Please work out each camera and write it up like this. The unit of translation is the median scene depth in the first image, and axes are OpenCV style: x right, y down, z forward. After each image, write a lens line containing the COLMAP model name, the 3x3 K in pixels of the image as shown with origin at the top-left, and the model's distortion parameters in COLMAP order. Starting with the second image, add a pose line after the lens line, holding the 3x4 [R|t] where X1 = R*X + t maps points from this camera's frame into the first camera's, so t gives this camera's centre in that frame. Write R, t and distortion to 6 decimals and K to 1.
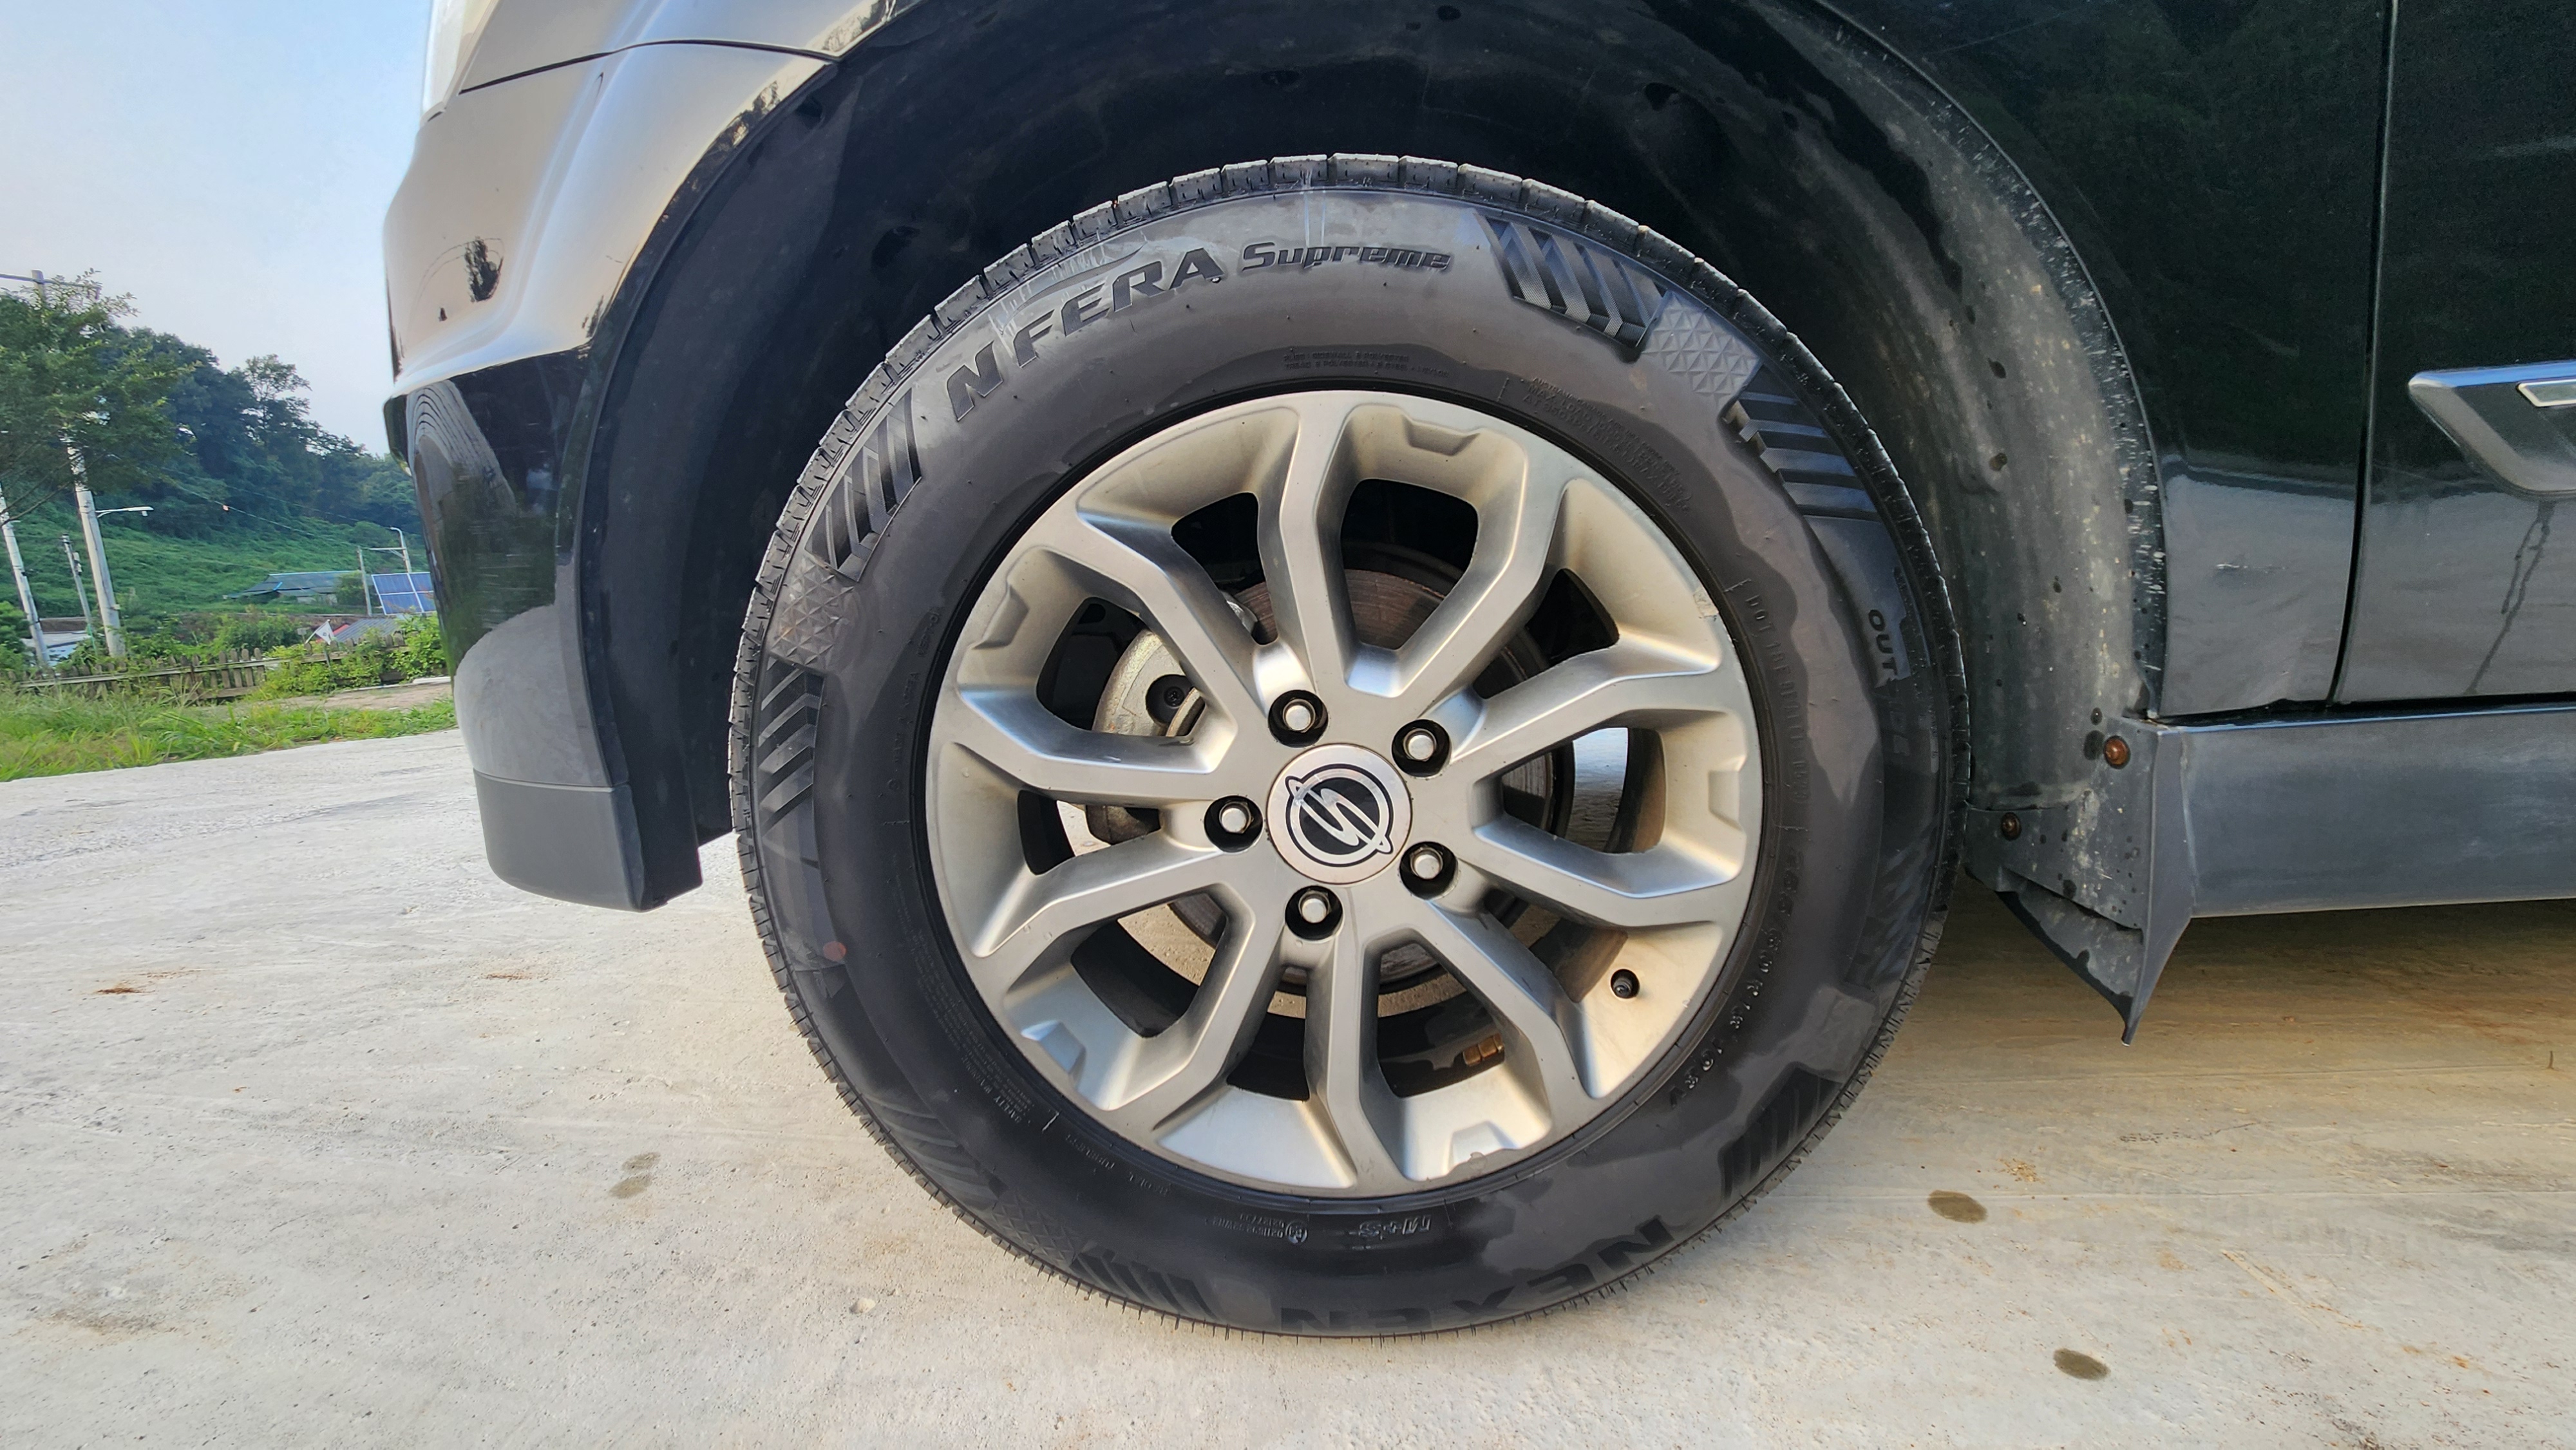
lens RADIAL K [[1025.6, 0, 1280.2], [0, 1025.6, 733.0], [0, 0, 1]] dist [-0.002218, 0.000819]
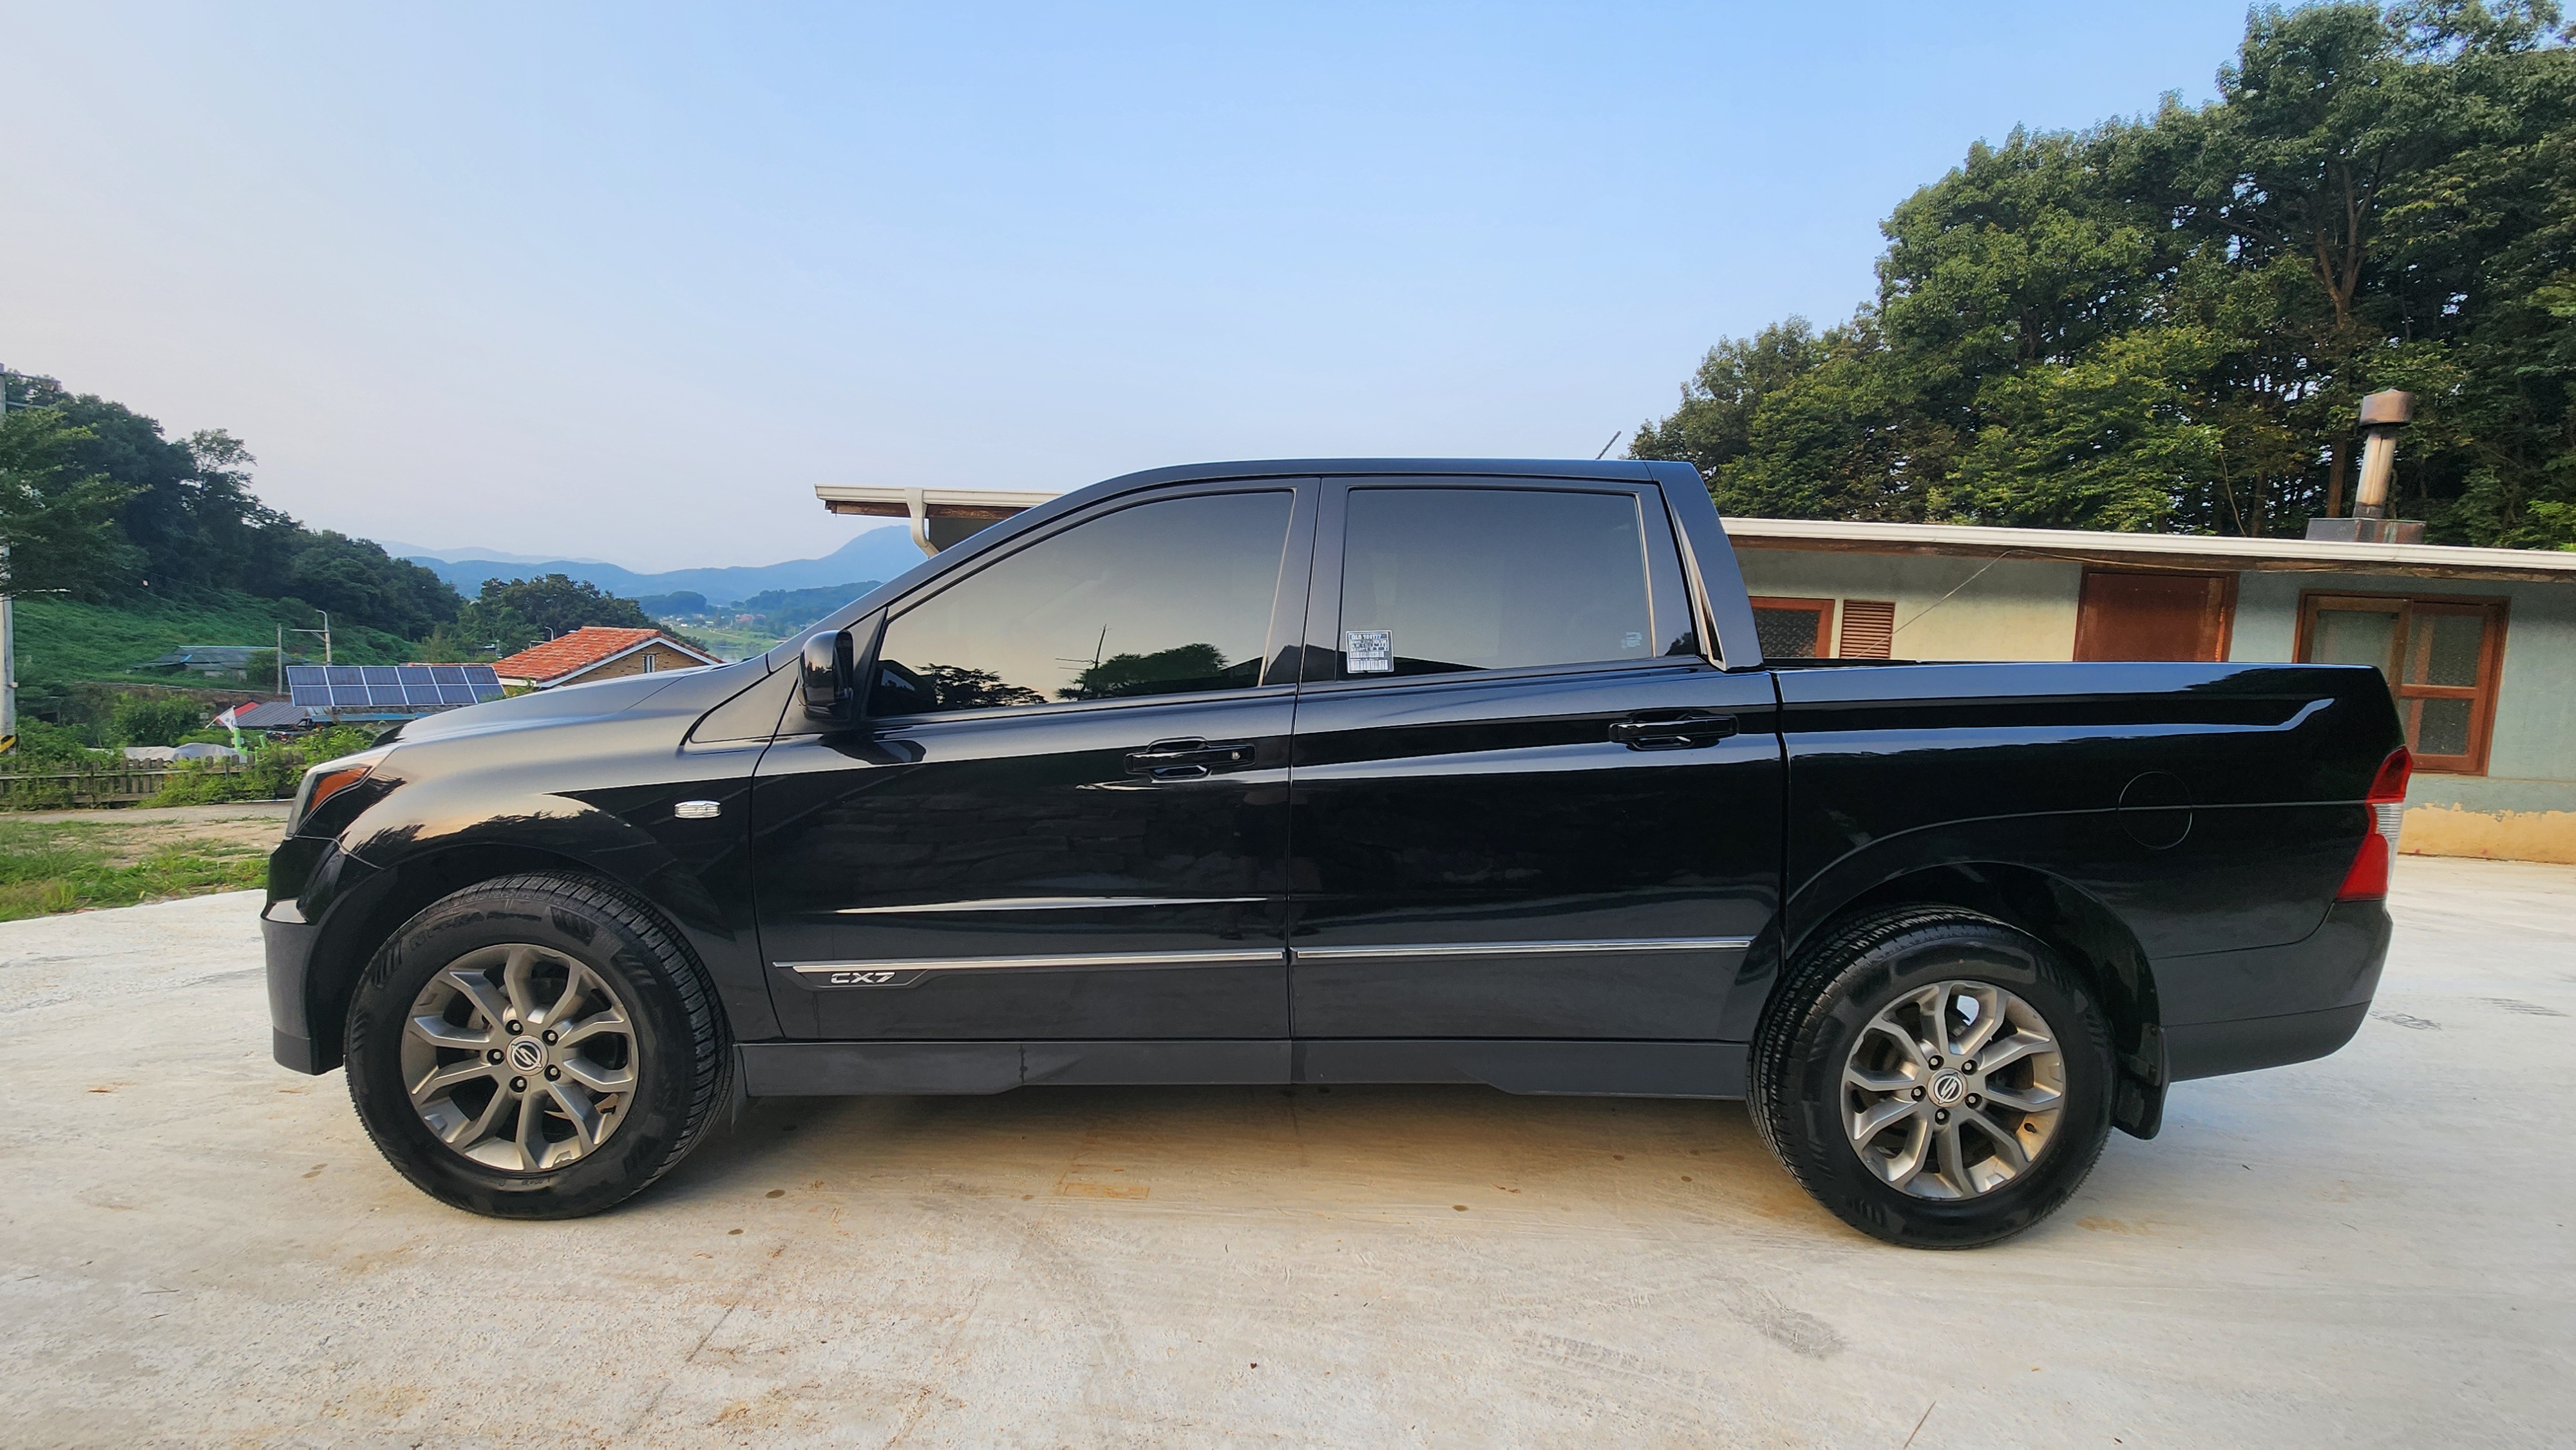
lens RADIAL K [[1025.6, 0, 1282.0], [0, 1025.6, 729.8], [0, 0, 1]] dist [-0.002218, 0.000819]
pose [[0.997096, 0.056142, 0.051451, 0.823245], [-0.049378, 0.990998, -0.124439, -0.246492], [-0.057974, 0.121537, 0.990892, -0.947058]]
